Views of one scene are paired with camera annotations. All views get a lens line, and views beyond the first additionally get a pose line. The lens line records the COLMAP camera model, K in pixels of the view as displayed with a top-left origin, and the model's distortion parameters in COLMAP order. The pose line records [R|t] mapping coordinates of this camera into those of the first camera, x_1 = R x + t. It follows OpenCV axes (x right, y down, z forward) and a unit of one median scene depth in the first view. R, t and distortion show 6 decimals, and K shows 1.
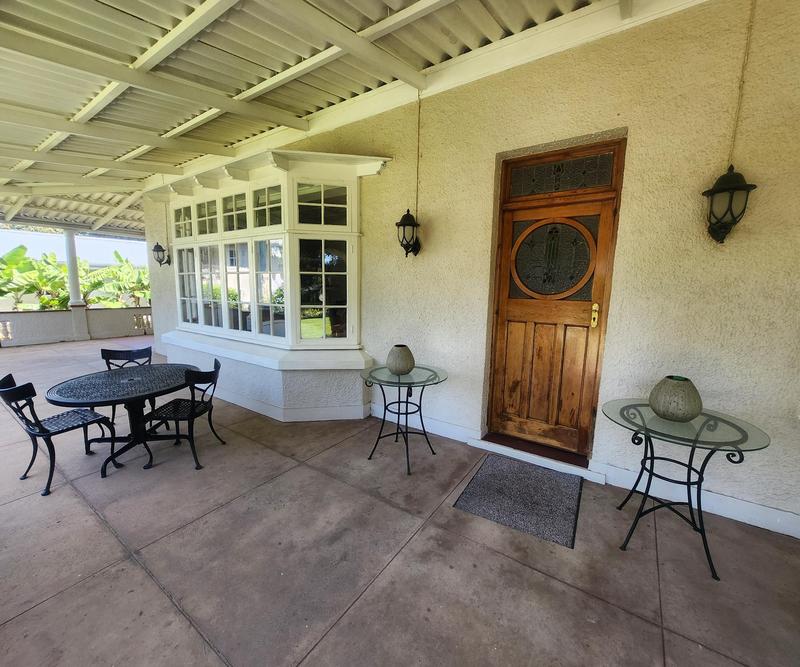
lens RADIAL K [[347.3, 0, 398.7], [0, 347.3, 336.2], [0, 0, 1]] dist [-0.008072, 0.001004]
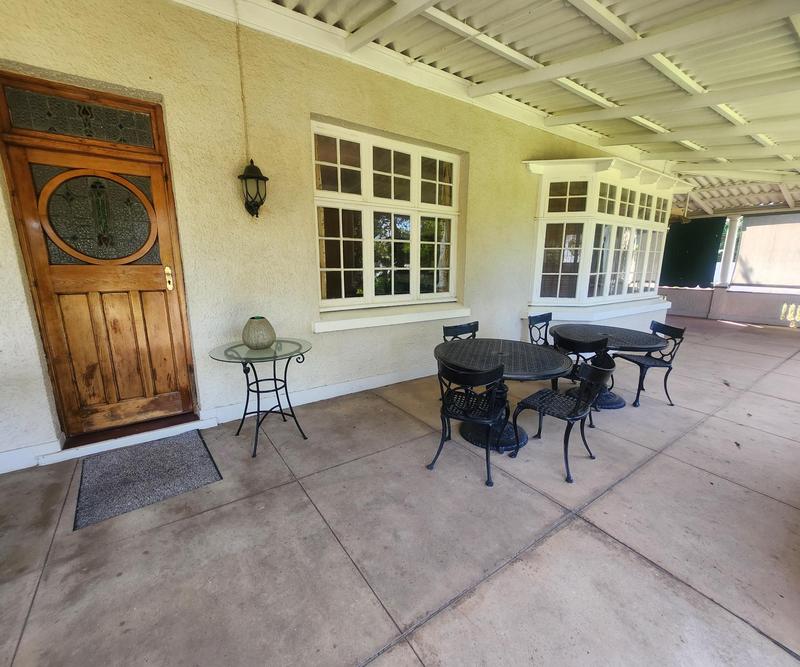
lens RADIAL K [[347.3, 0, 399.2], [0, 347.3, 335.0], [0, 0, 1]] dist [-0.008072, 0.001004]
pose [[0.342035, -0.204044, 0.917266, -0.184455], [0.142204, 0.976138, 0.164115, 0.033497], [-0.928865, 0.074306, 0.362890, 0.004501]]
